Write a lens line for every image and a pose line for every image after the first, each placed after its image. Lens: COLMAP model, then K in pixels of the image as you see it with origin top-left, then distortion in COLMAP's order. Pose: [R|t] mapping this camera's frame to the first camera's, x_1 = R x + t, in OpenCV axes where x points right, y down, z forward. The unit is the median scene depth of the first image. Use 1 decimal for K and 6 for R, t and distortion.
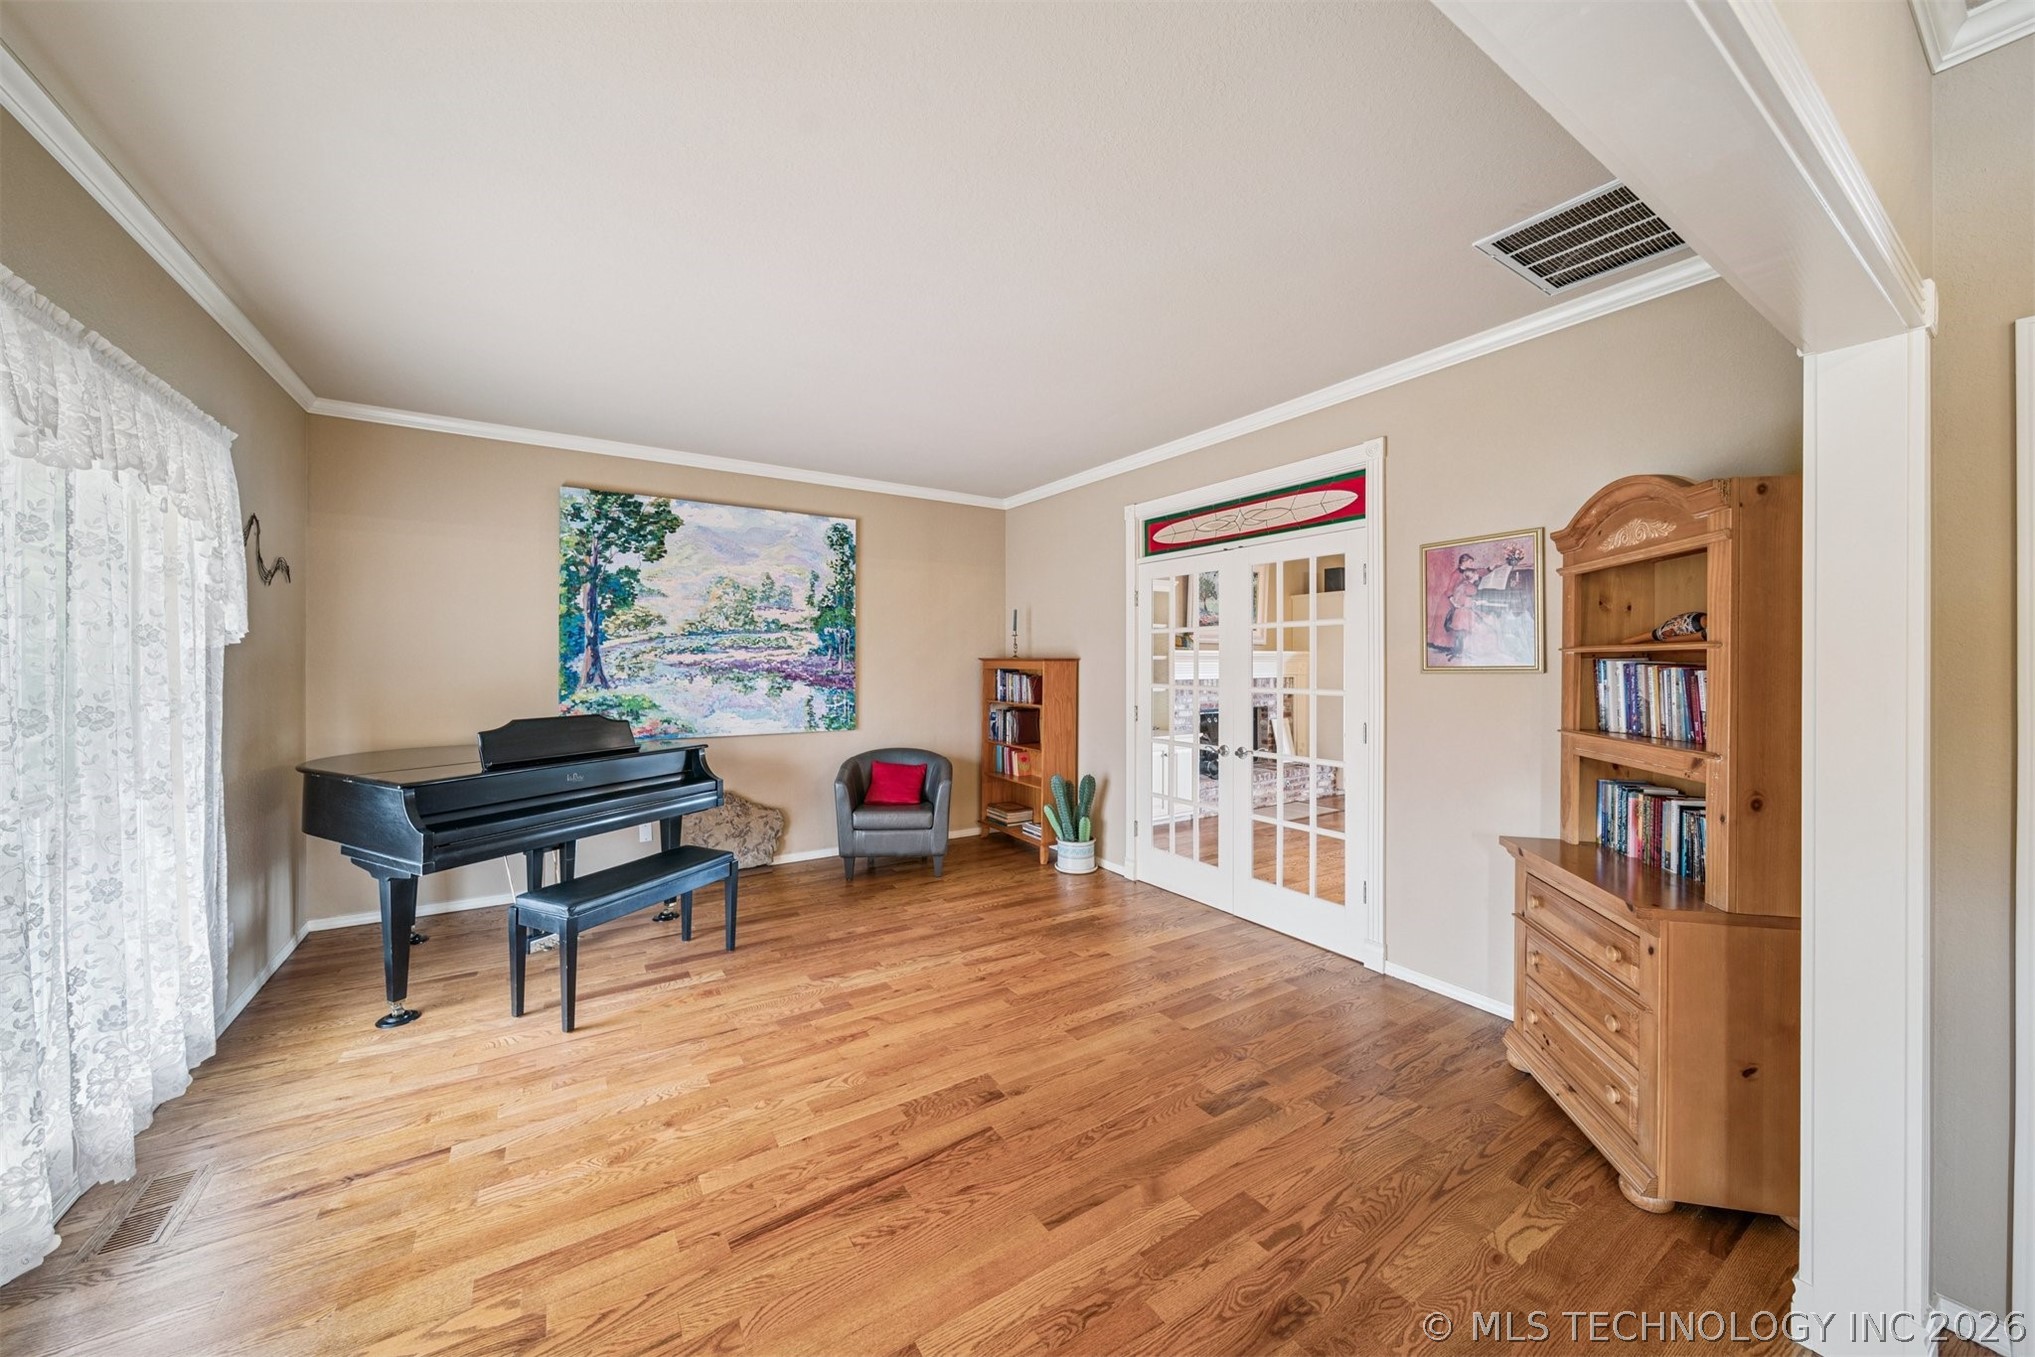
lens RADIAL K [[715.5, 0, 1015.8], [0, 715.5, 663.9], [0, 0, 1]] dist [-0.000900, -0.000641]
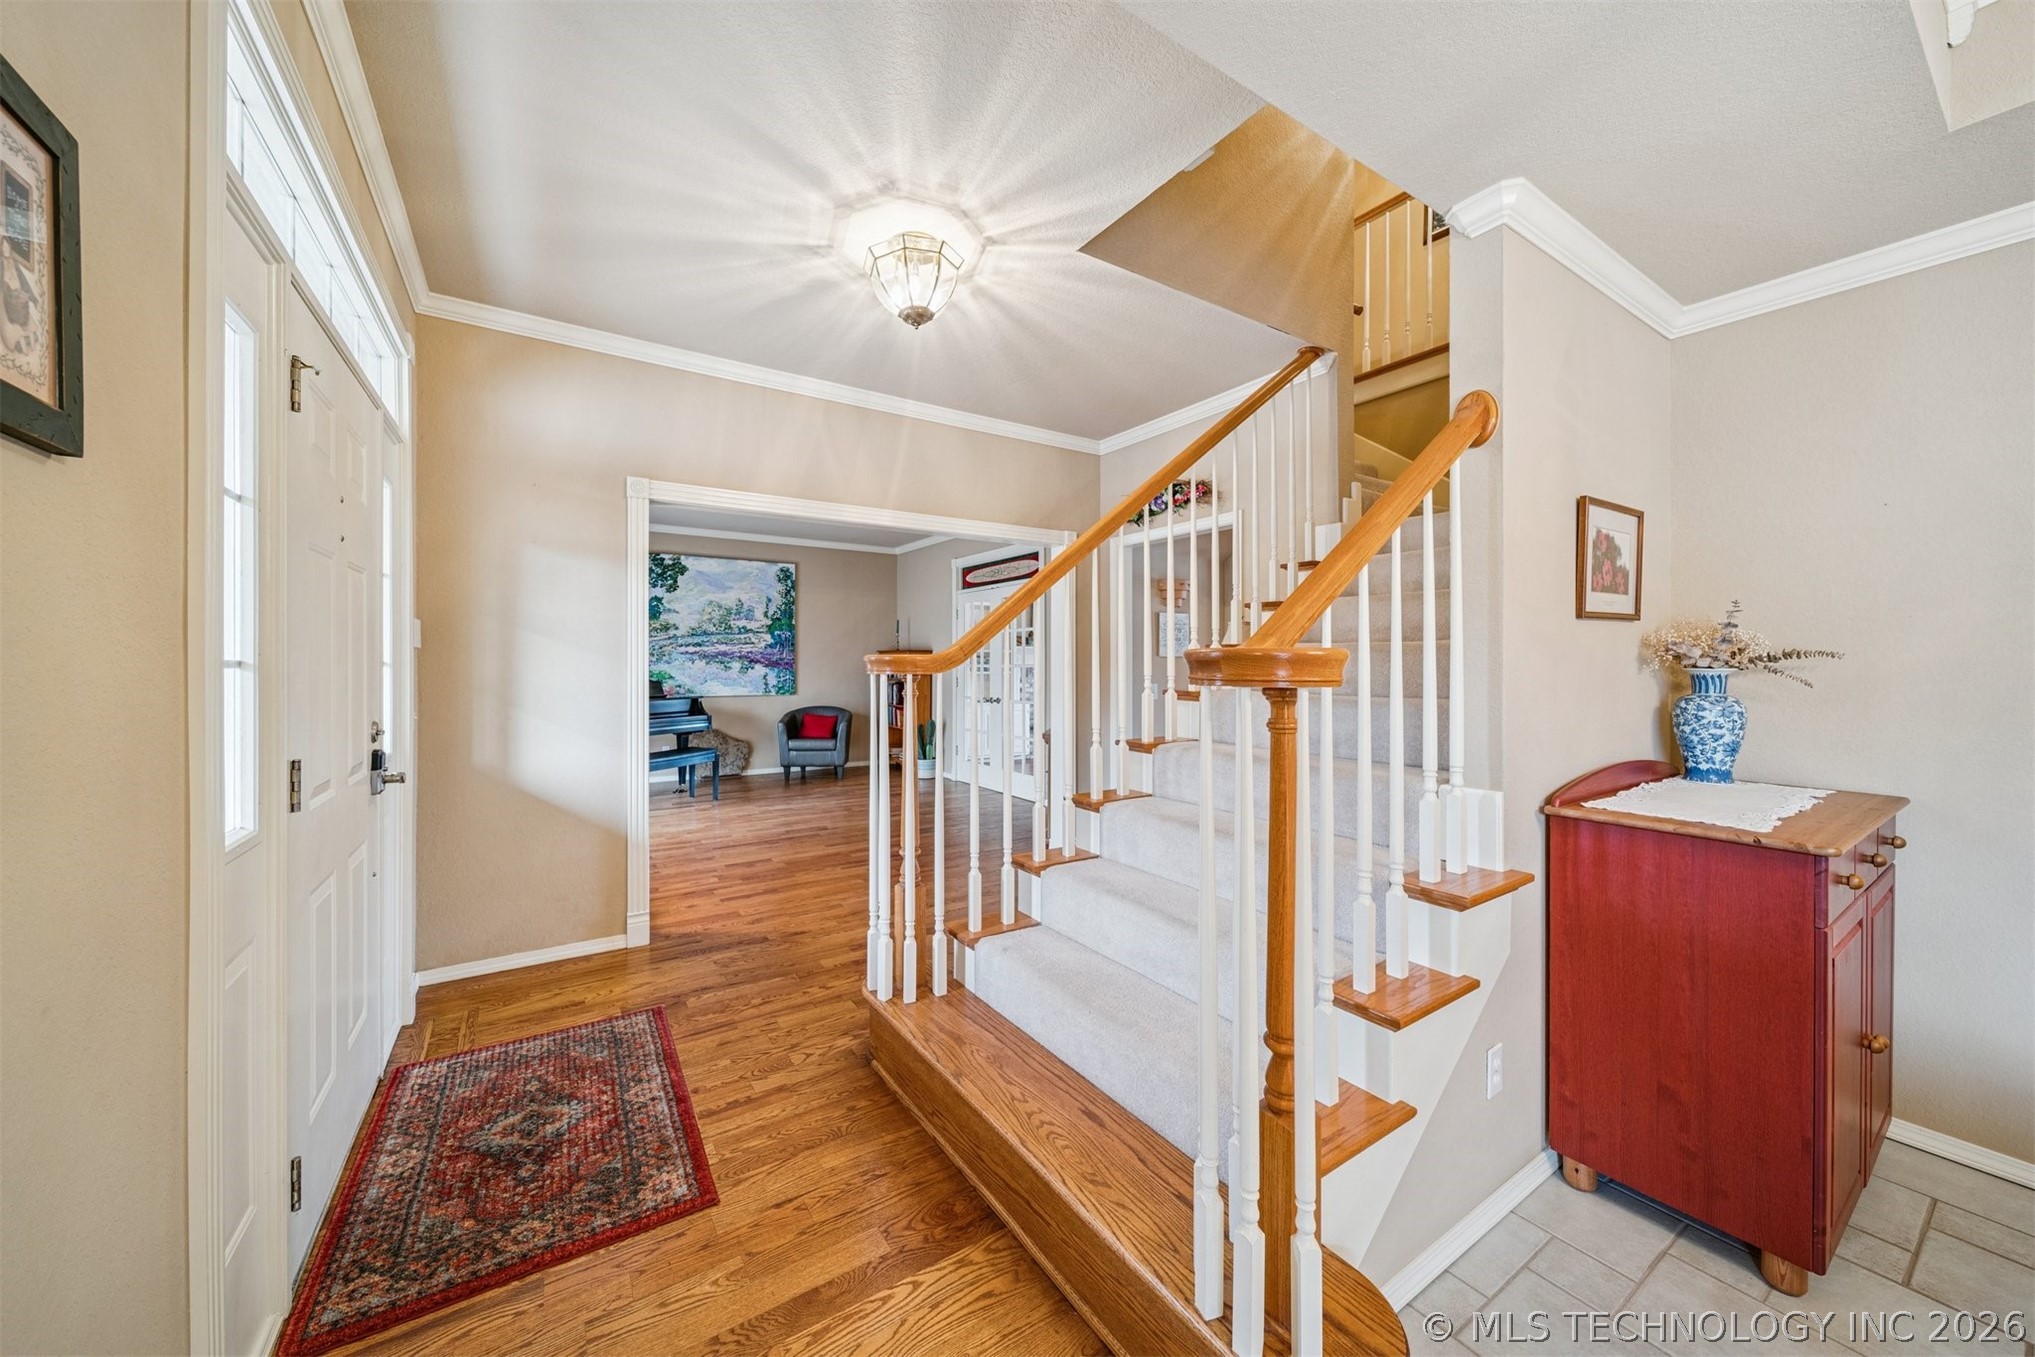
lens RADIAL K [[715.5, 0, 1015.0], [0, 715.5, 663.9], [0, 0, 1]] dist [-0.000900, -0.000641]
pose [[0.999983, 0.000446, 0.005831, 0.282895], [-0.000431, 0.999997, -0.002541, 0.028916], [-0.005832, 0.002539, 0.999980, -0.662087]]
